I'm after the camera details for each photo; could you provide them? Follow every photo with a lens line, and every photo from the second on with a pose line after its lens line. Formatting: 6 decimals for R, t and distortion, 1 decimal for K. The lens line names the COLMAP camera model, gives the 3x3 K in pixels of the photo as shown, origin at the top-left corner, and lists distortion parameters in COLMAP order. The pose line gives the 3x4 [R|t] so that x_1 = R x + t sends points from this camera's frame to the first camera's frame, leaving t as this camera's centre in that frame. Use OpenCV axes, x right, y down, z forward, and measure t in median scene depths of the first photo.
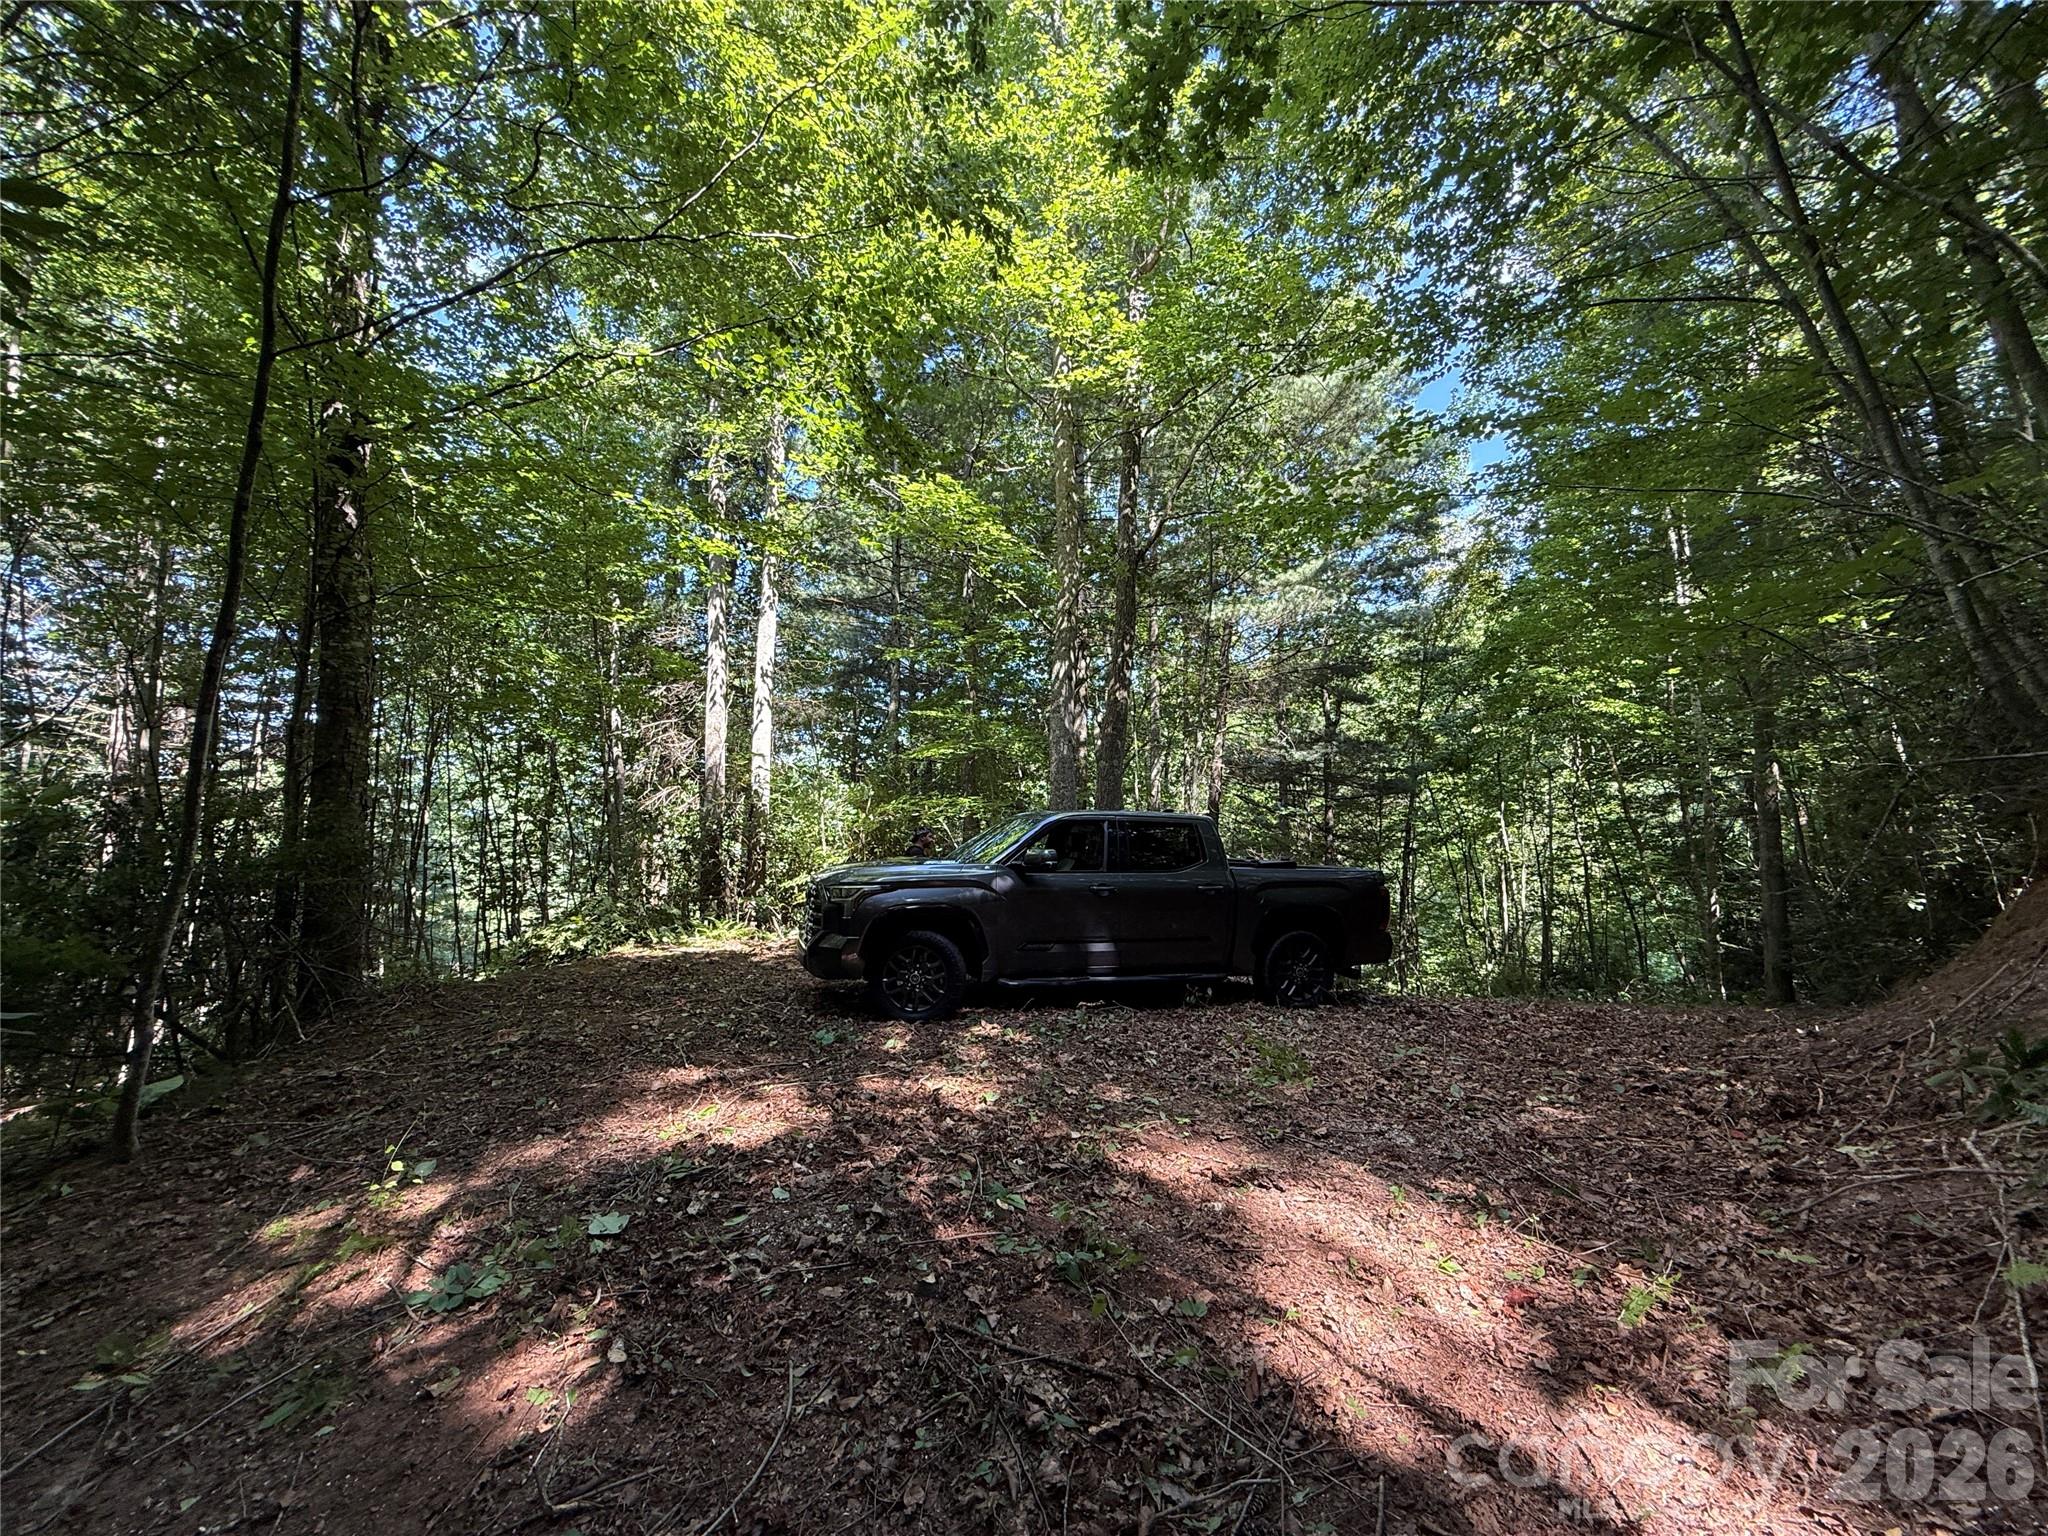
lens RADIAL K [[832.5, 0, 992.2], [0, 832.5, 772.6], [0, 0, 1]] dist [-0.000582, -0.000079]
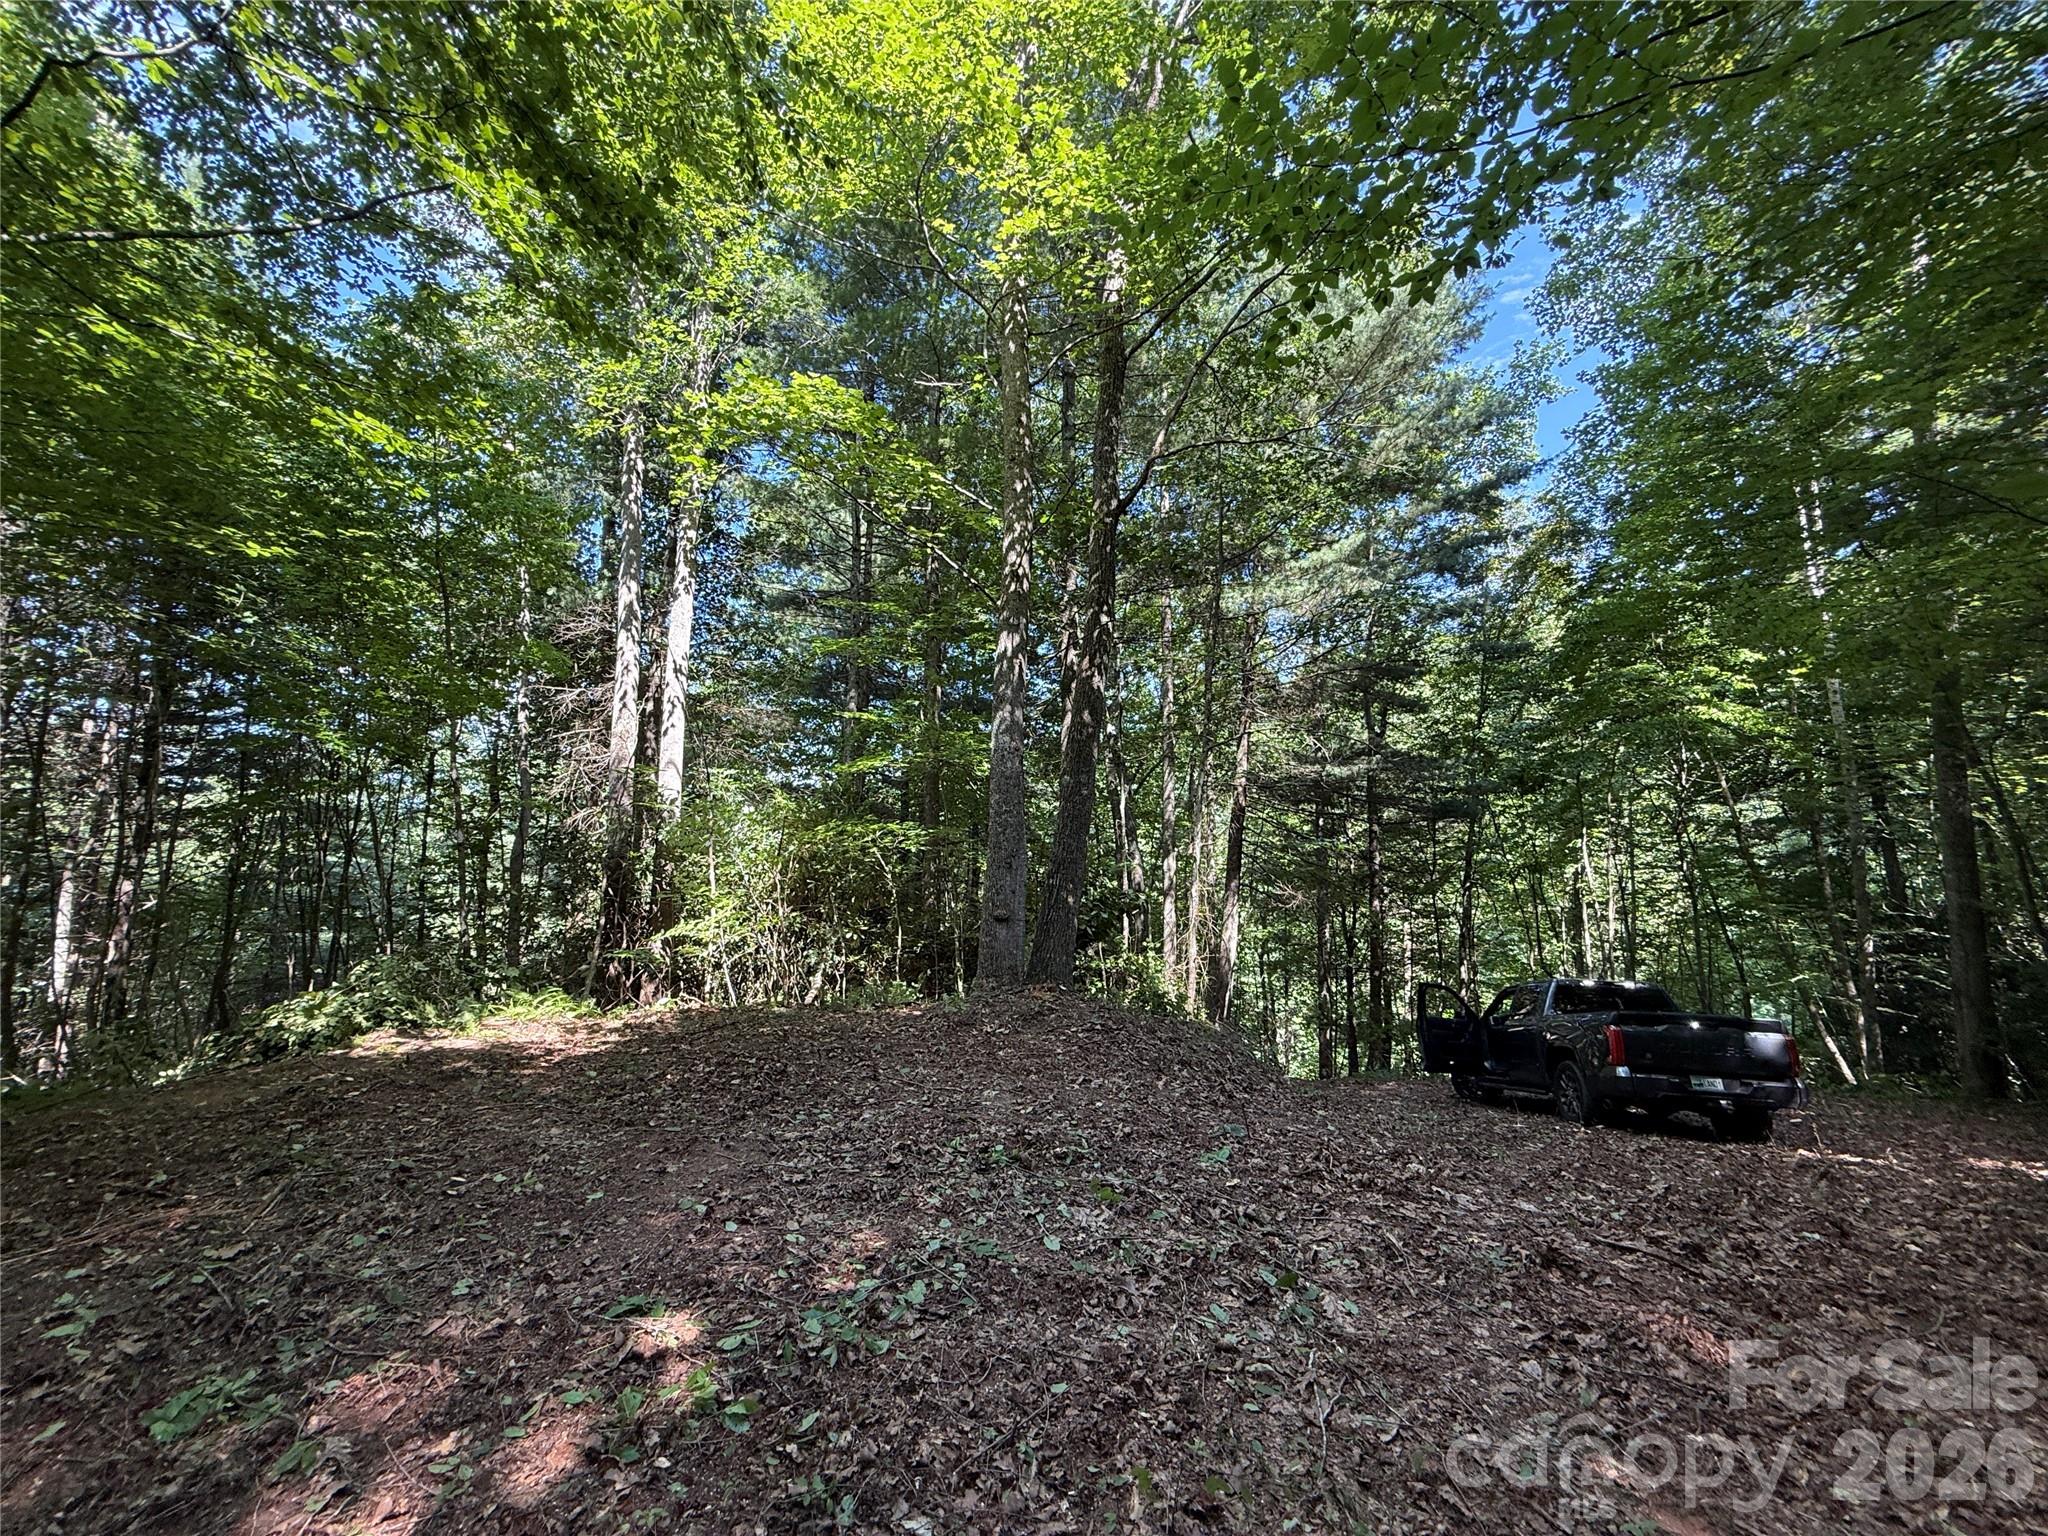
lens RADIAL K [[832.5, 0, 992.2], [0, 832.5, 772.6], [0, 0, 1]] dist [-0.000582, -0.000079]
pose [[0.999101, 0.001108, -0.042381, 0.047880], [-0.002260, 0.999629, -0.027152, 0.003810], [0.042335, 0.027223, 0.998733, 0.125439]]
